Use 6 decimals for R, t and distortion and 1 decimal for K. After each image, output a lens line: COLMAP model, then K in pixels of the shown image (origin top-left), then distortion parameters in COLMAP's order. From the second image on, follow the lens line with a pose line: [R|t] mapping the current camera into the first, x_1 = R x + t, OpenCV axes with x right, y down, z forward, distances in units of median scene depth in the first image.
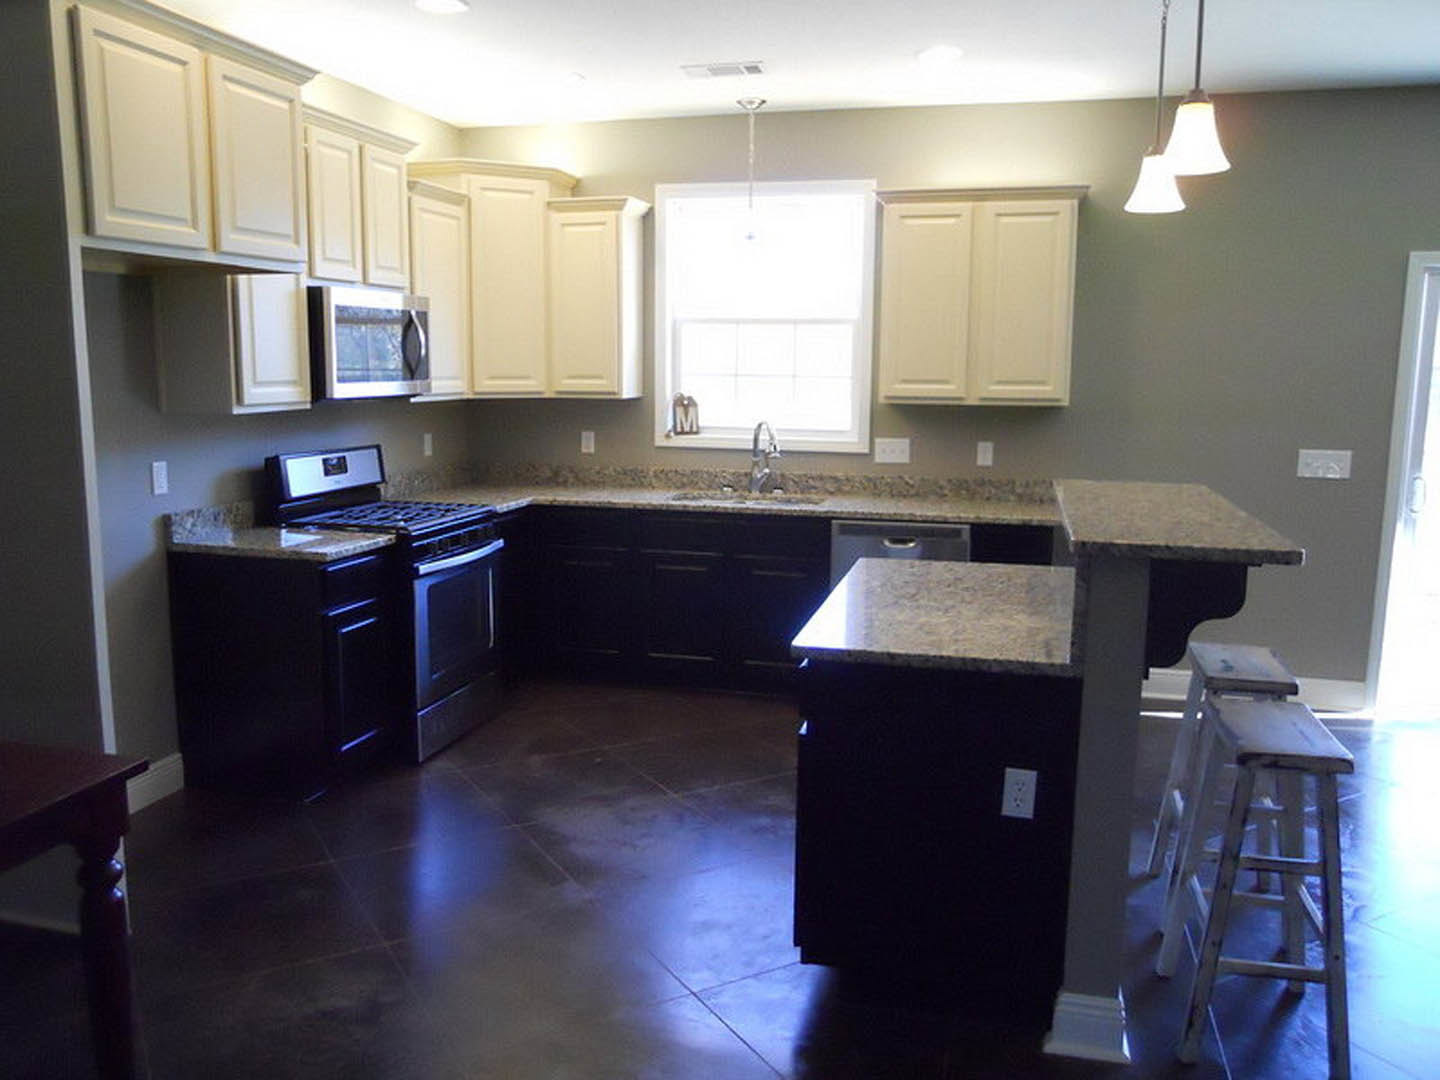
lens RADIAL K [[1142.1, 0, 720.0], [0, 1142.1, 540.0], [0, 0, 1]] dist [-0.029093, 0.004138]
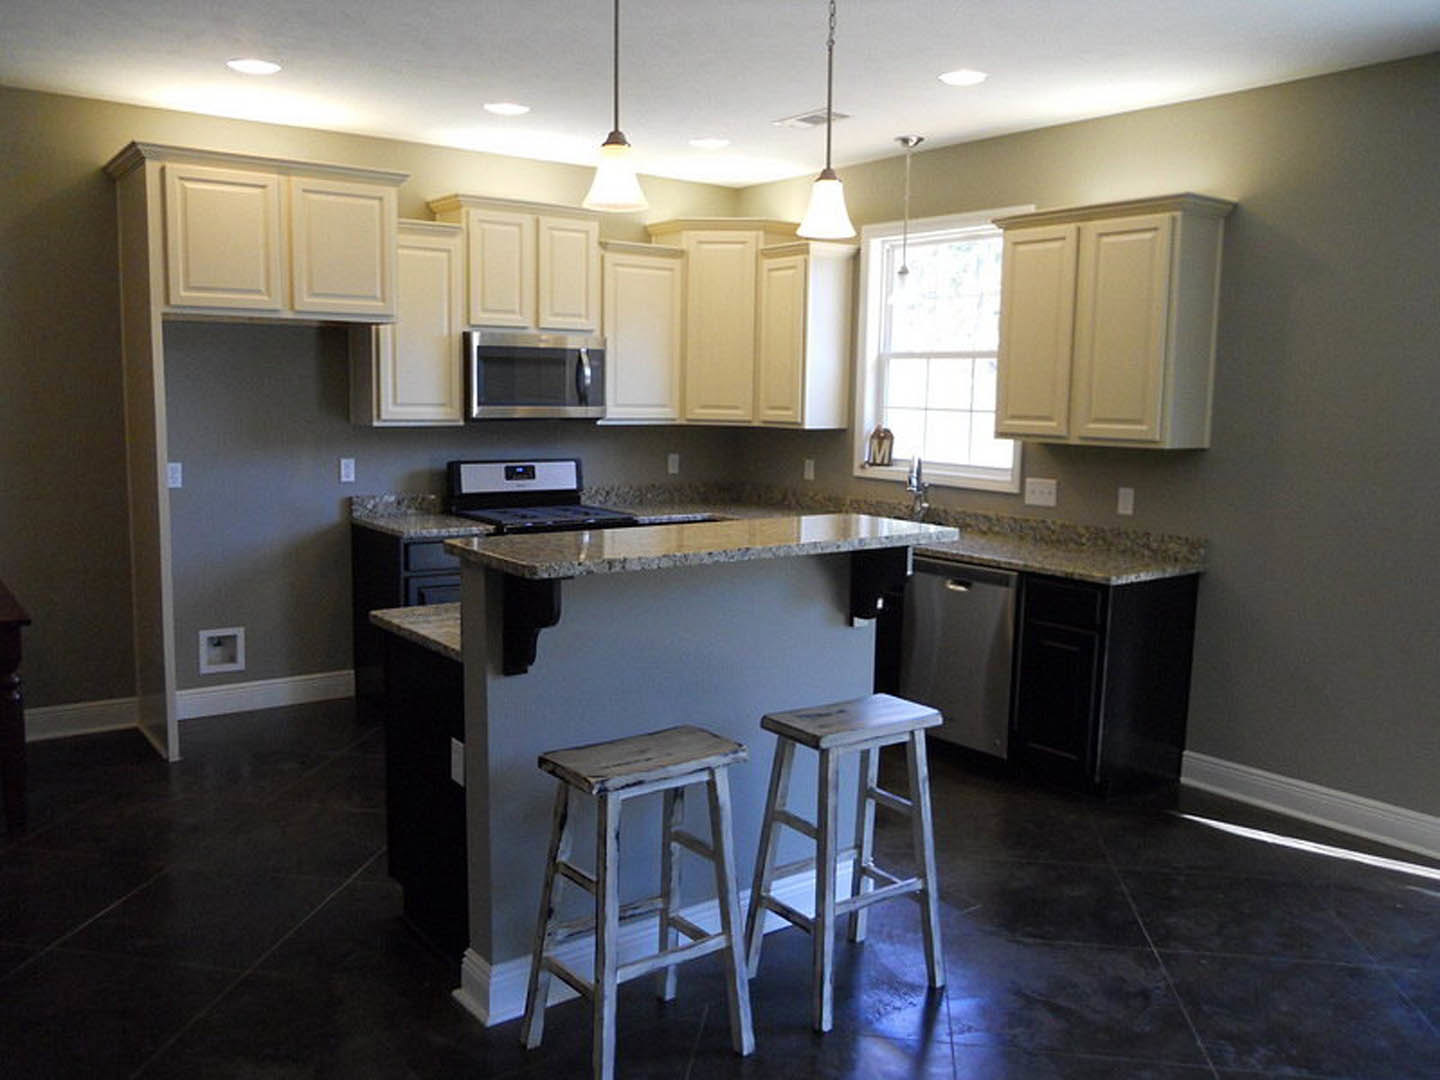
lens RADIAL K [[1176.0, 0, 751.8], [0, 1176.0, 536.7], [0, 0, 1]] dist [-0.035689, -0.004909]
pose [[0.798441, 0.081395, -0.596545, 0.558156], [-0.105837, 0.994366, -0.005982, -0.012251], [0.592697, 0.067913, 0.802557, 0.101702]]
